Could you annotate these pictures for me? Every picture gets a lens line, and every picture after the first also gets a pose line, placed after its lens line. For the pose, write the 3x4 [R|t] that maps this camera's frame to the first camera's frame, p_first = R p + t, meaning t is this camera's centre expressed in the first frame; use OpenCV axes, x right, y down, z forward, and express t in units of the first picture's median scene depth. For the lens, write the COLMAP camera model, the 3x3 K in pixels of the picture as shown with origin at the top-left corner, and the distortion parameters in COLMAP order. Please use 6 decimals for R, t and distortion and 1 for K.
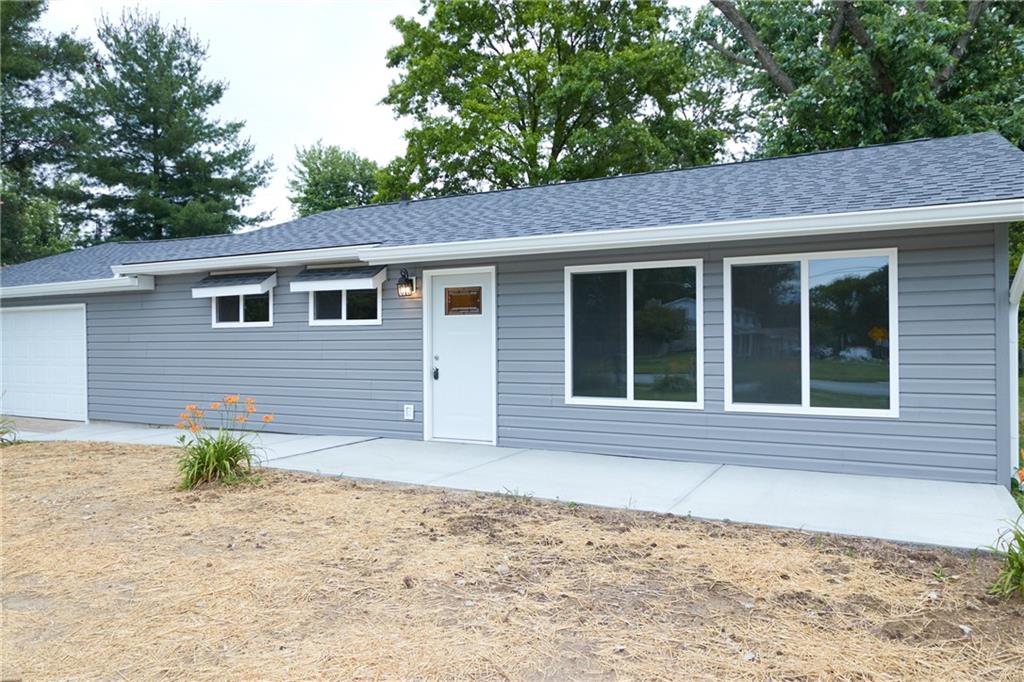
lens RADIAL K [[729.0, 0, 512.0], [0, 729.0, 341.0], [0, 0, 1]] dist [-0.000562, -0.000454]
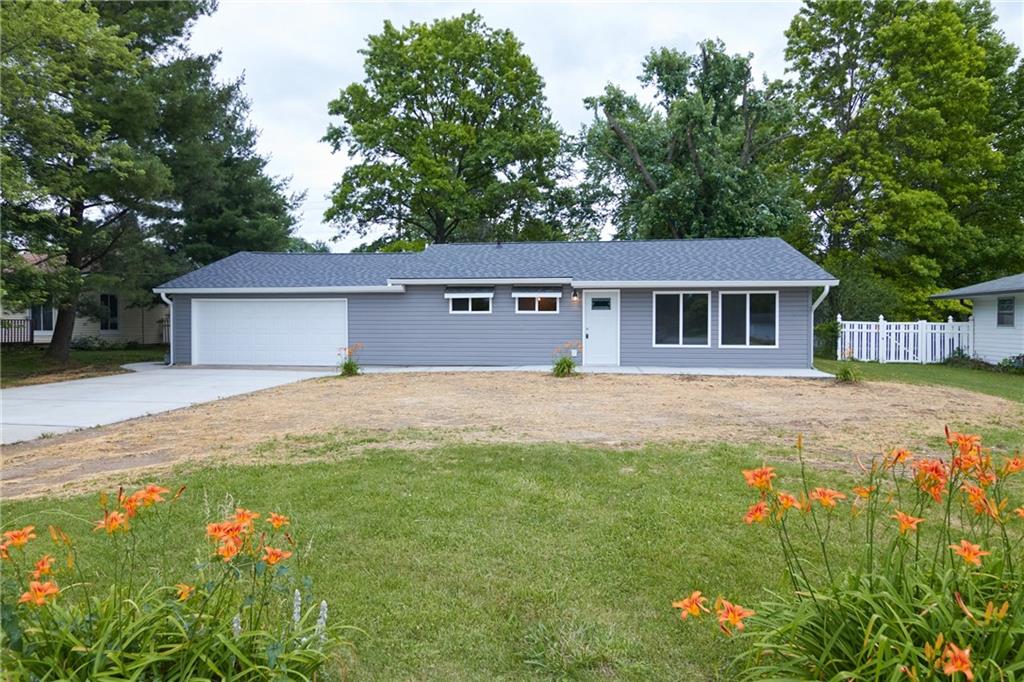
lens RADIAL K [[675.0, 0, 512.0], [0, 675.0, 341.0], [0, 0, 1]] dist [0.000935, 0.000098]
pose [[0.943230, 0.007899, 0.332045, -1.034308], [-0.009779, 0.999944, 0.003990, 0.055616], [-0.331995, -0.007011, 0.943255, -0.908173]]
